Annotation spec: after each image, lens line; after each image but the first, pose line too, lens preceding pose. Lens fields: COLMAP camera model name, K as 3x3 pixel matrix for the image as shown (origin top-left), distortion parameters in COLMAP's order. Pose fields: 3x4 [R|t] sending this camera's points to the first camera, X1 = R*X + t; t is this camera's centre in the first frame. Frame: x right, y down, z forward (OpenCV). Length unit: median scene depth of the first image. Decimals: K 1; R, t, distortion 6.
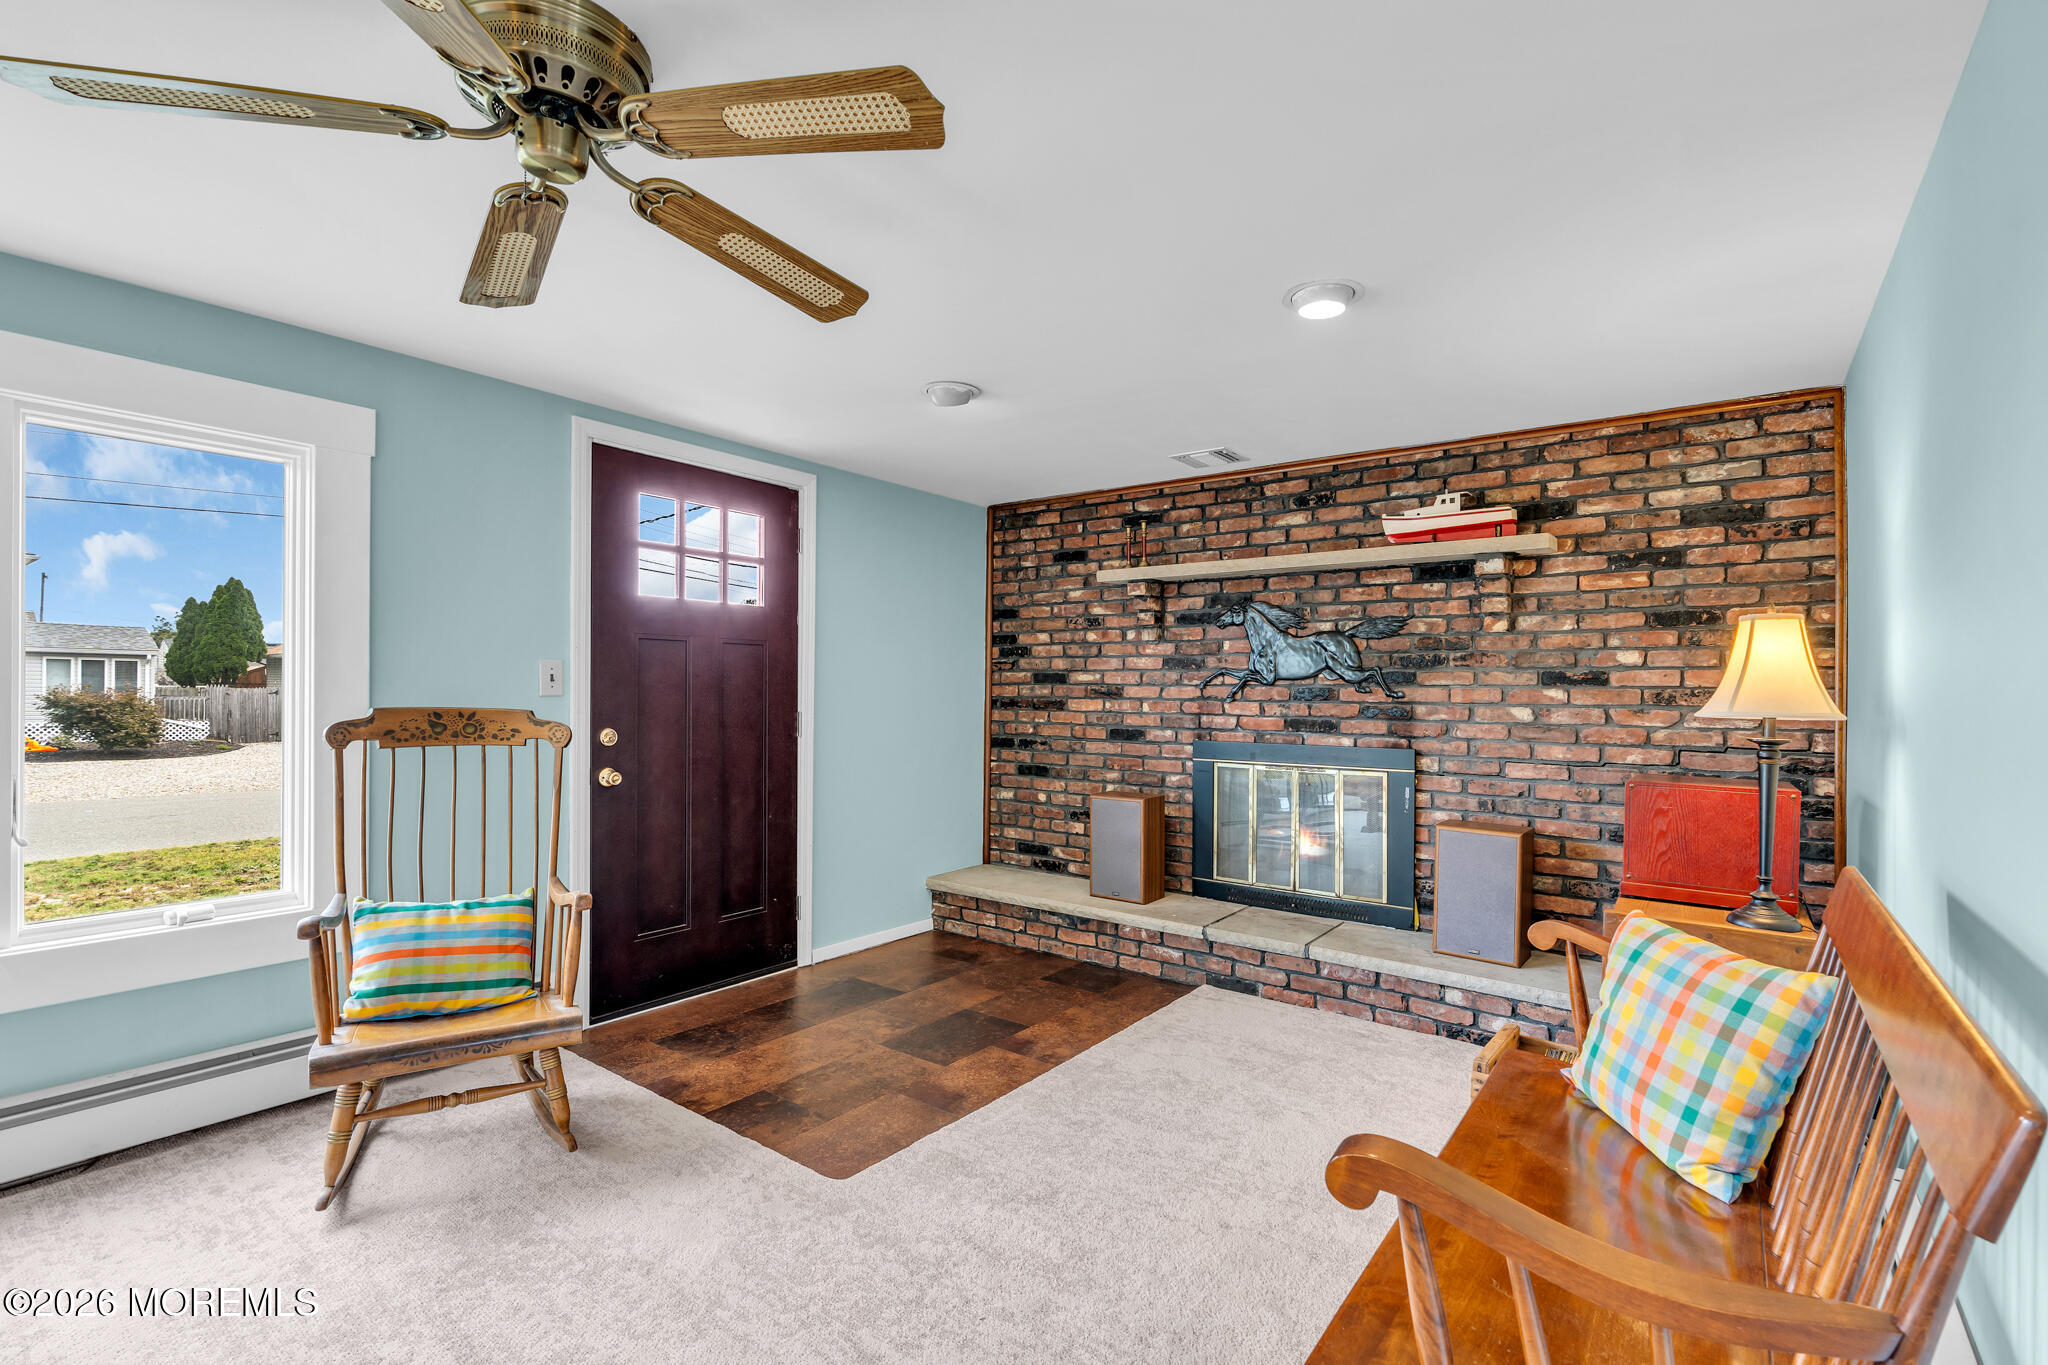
lens RADIAL K [[1014.0, 0, 1023.9], [0, 1014.0, 669.0], [0, 0, 1]] dist [-0.014004, 0.010912]
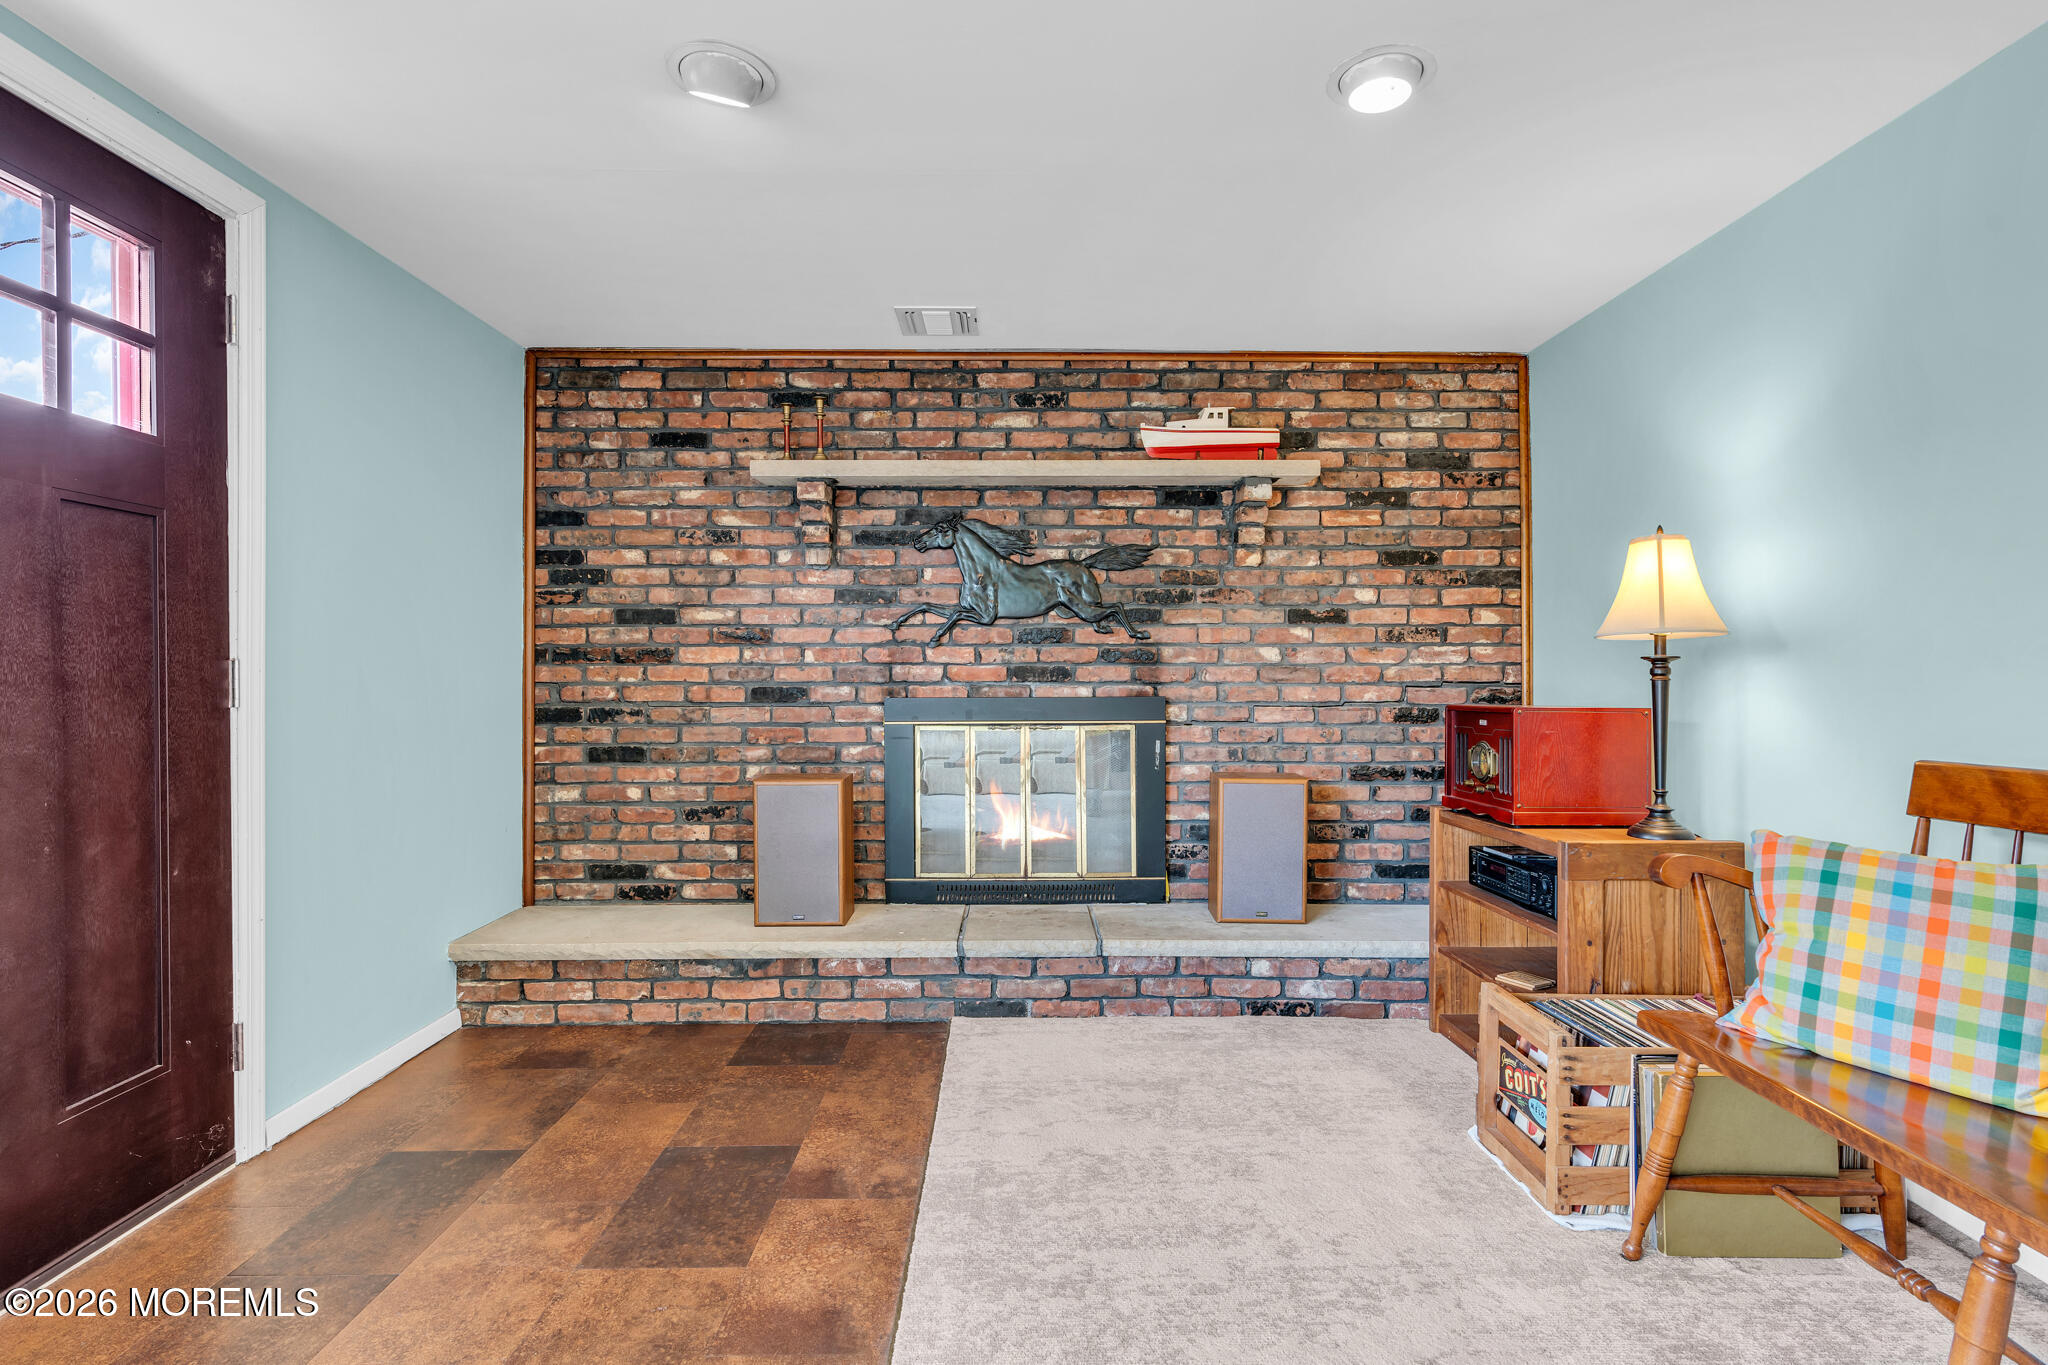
lens RADIAL K [[1014.0, 0, 1023.9], [0, 1014.0, 669.0], [0, 0, 1]] dist [-0.014004, 0.010912]
pose [[0.764450, -0.004439, 0.644667, -0.264732], [-0.001215, 0.999965, 0.008326, 0.046471], [-0.644682, -0.007149, 0.764418, 0.391804]]
